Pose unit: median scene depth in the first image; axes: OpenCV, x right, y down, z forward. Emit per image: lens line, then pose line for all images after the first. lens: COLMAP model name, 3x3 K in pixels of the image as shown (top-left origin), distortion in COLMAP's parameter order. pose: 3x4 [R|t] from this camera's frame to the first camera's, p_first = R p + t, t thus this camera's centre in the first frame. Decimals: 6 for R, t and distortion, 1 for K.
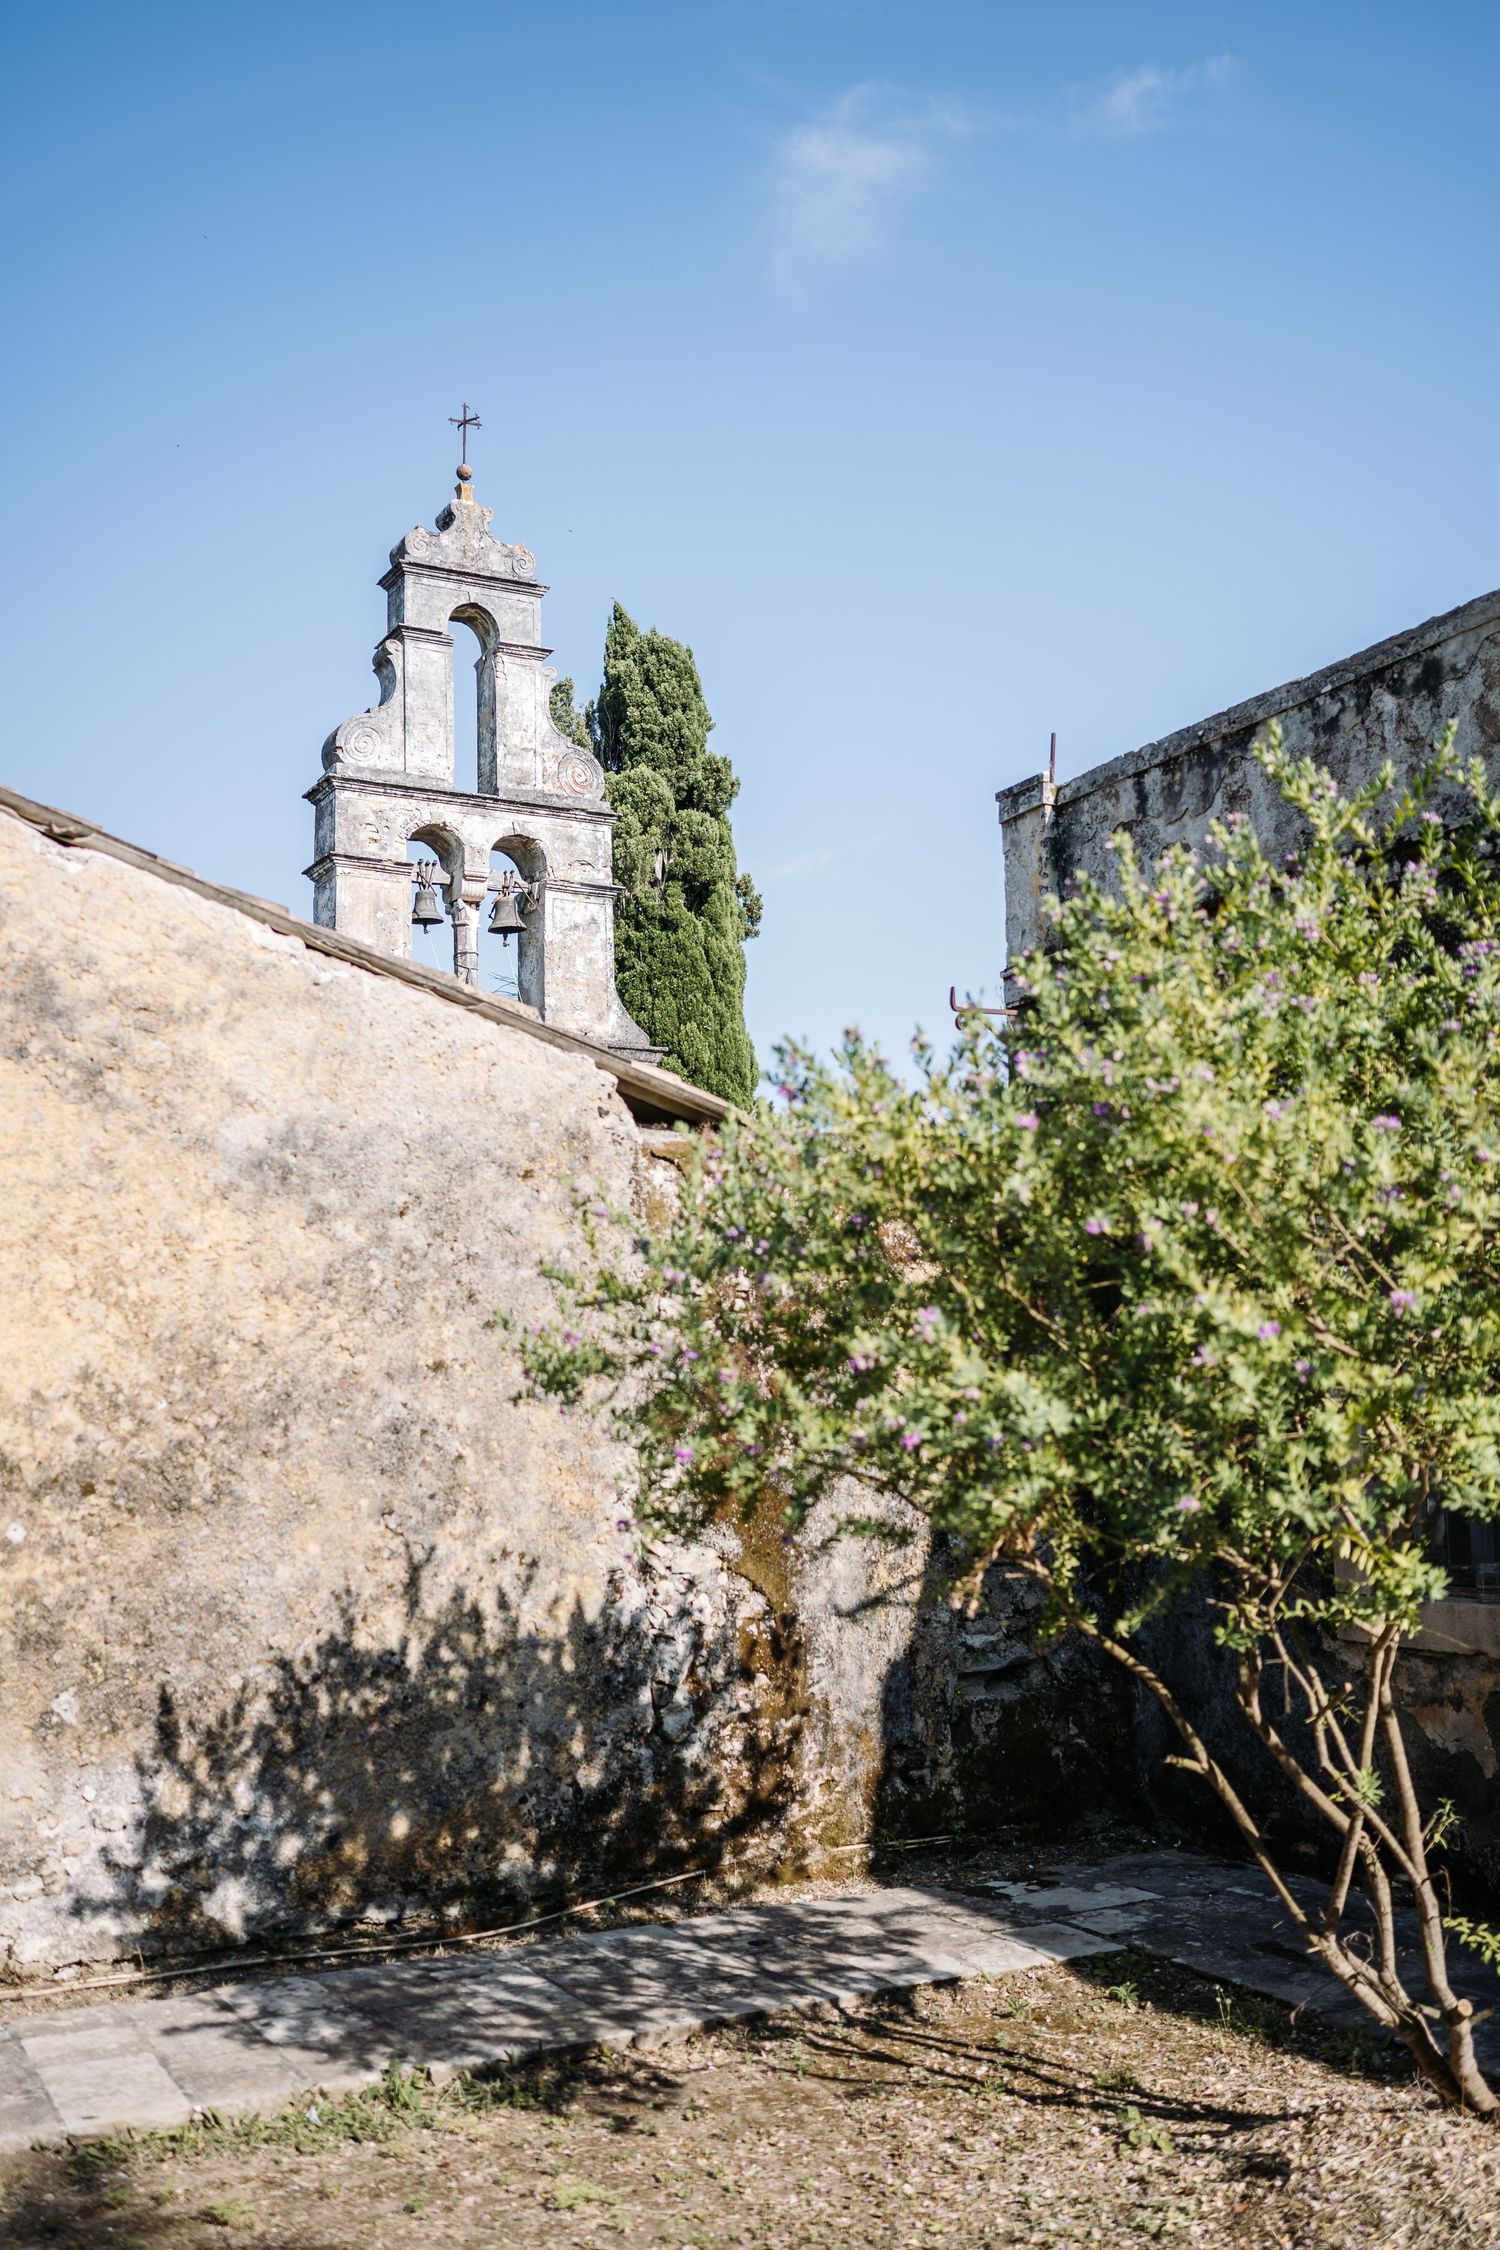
lens RADIAL K [[2155.5, 0, 757.1], [0, 2155.5, 1125.3], [0, 0, 1]] dist [0.015901, 0.000000]
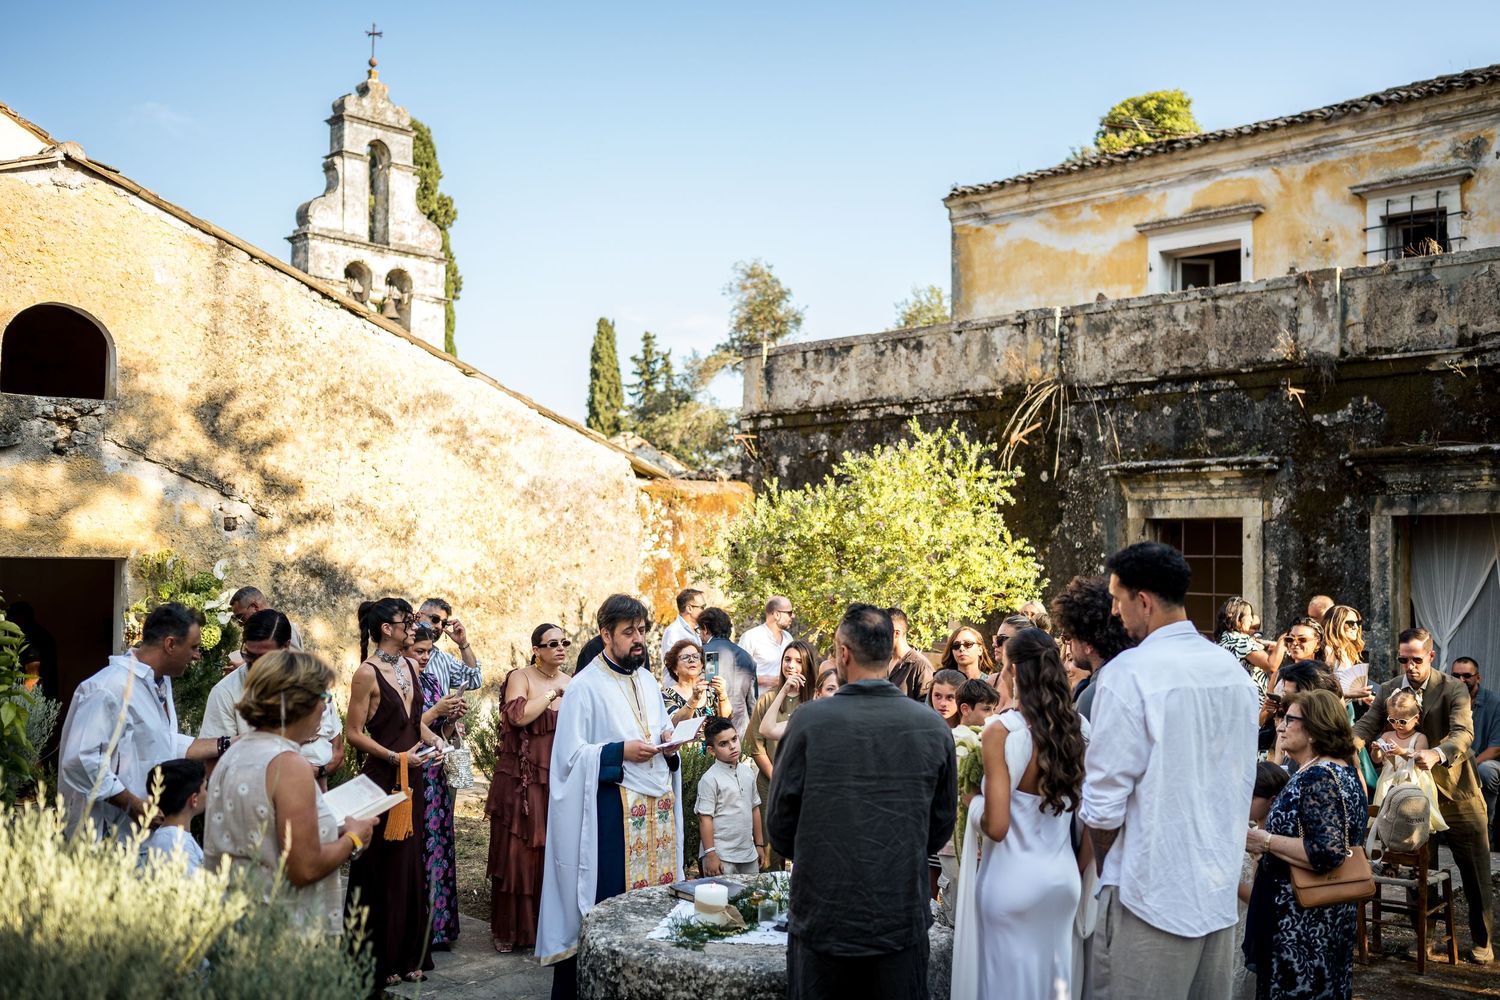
lens RADIAL K [[1618.0, 0, 741.5], [0, 1618.0, 501.5], [0, 0, 1]] dist [0.090751, 0.000000]
pose [[0.949520, 0.042969, 0.310749, -0.263983], [-0.070976, 0.994314, 0.079385, -0.067452], [-0.305571, -0.097433, 0.947171, -0.463381]]
